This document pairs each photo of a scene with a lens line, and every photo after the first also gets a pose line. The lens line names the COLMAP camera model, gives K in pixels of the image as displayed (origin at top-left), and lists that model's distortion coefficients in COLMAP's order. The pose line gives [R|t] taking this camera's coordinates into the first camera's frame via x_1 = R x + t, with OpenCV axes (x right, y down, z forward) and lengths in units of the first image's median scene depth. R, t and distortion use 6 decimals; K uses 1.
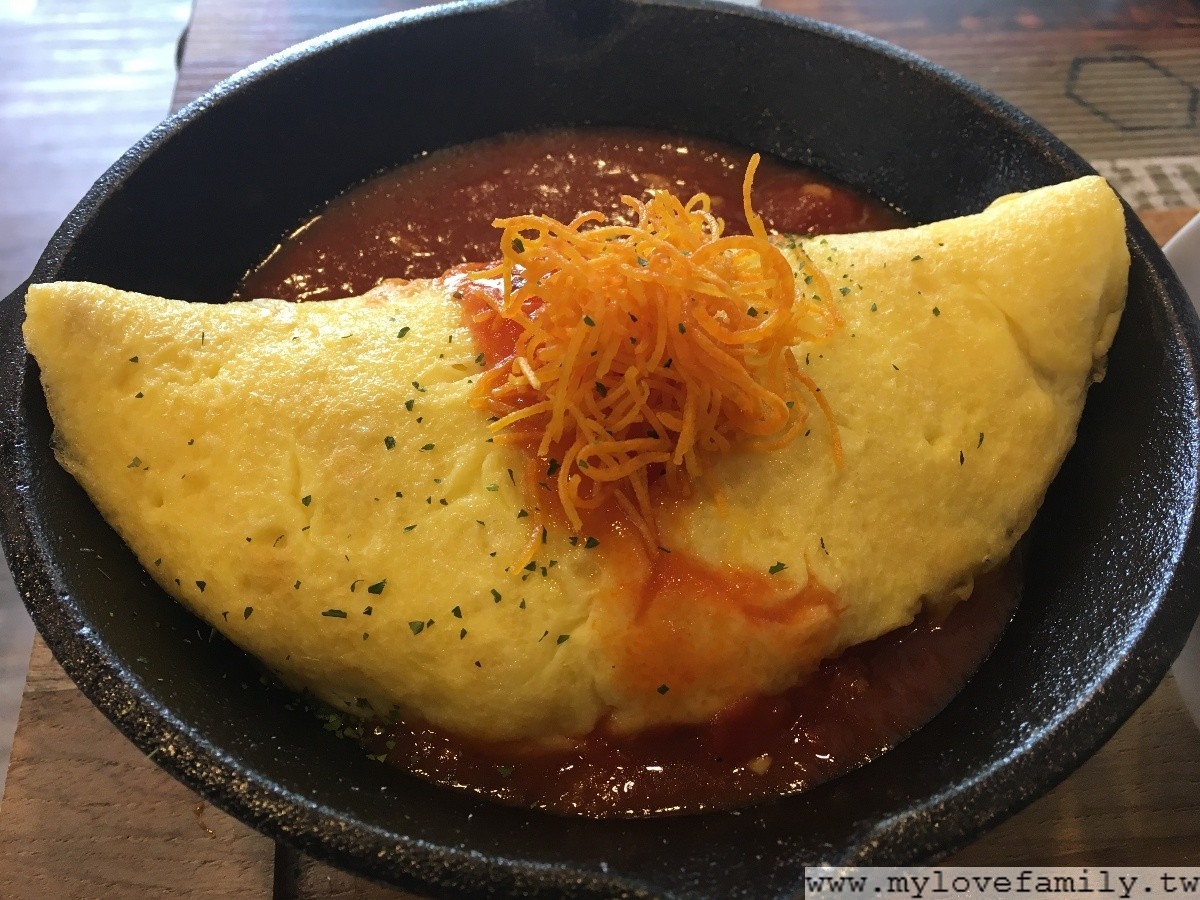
lens RADIAL K [[1038.2, 0, 596.9], [0, 1038.2, 469.2], [0, 0, 1]] dist [0.077594, -0.148696]
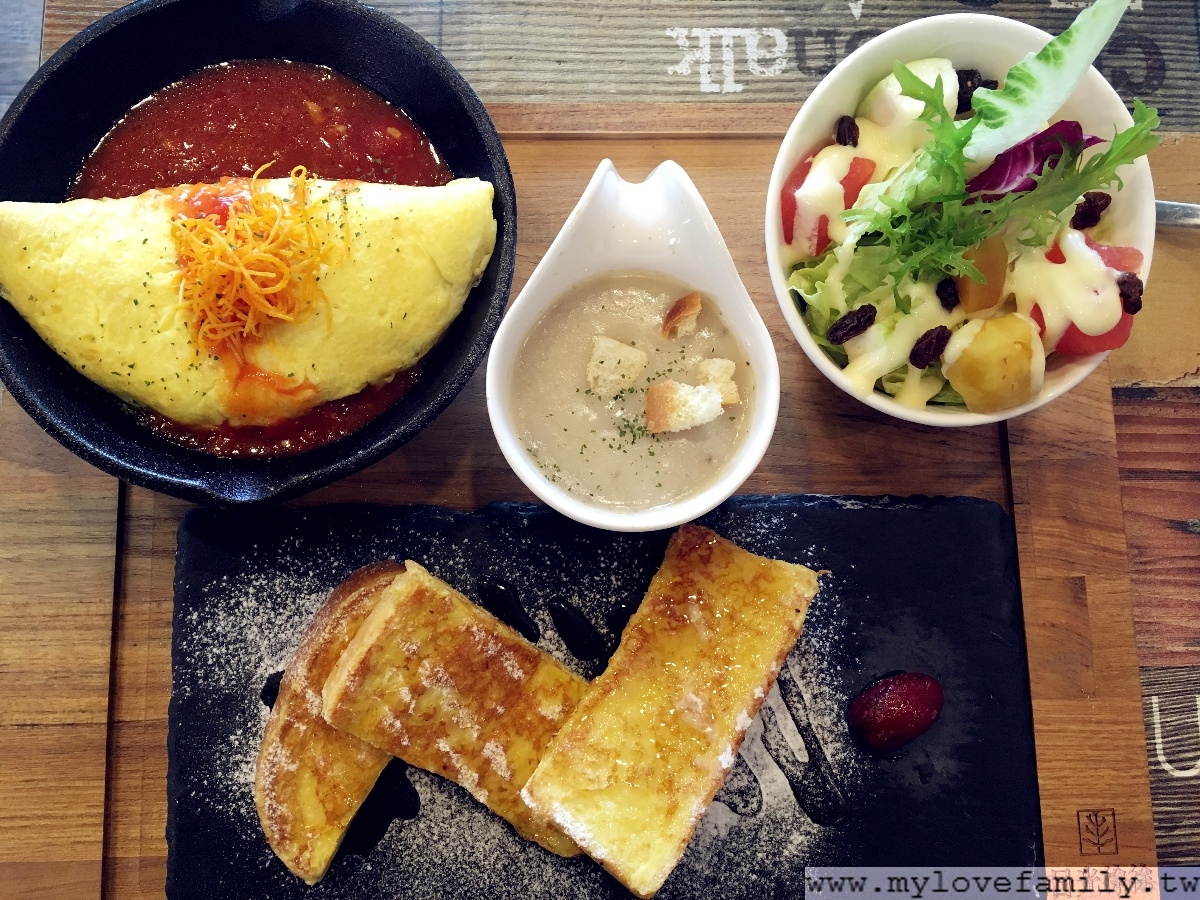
lens RADIAL K [[1044.9, 0, 600.0], [0, 1044.9, 450.0], [0, 0, 1]] dist [0.078247, -0.146491]
pose [[0.994746, 0.100957, 0.016950, 0.831802], [-0.097281, 0.880691, 0.463594, -0.931153], [0.031875, -0.462807, 0.885886, -1.230610]]
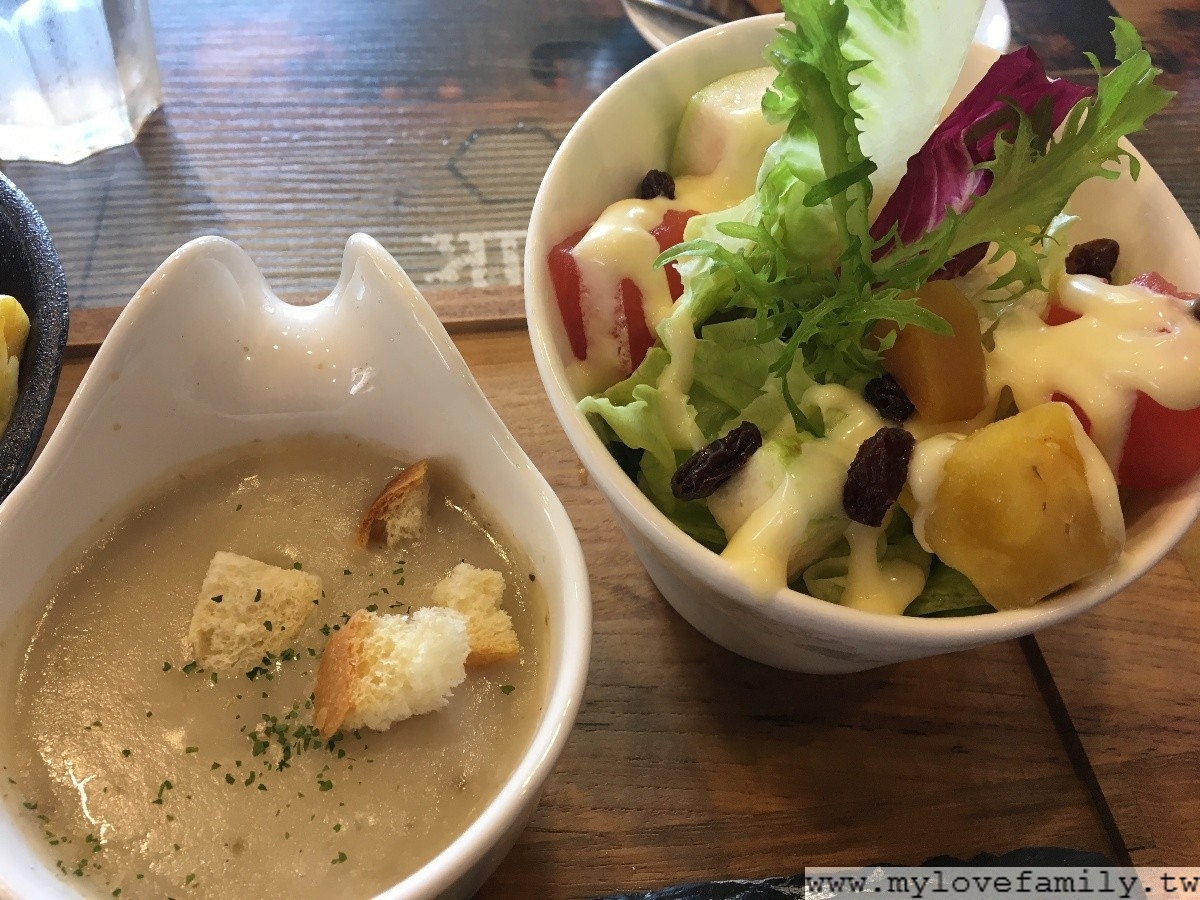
lens RADIAL K [[1044.9, 0, 600.0], [0, 1044.9, 450.0], [0, 0, 1]] dist [0.078247, -0.146491]
pose [[0.998977, 0.001309, 0.045204, 1.227623], [-0.000606, 0.999879, -0.015563, -0.120106], [-0.045219, 0.015520, 0.998857, -0.146423]]
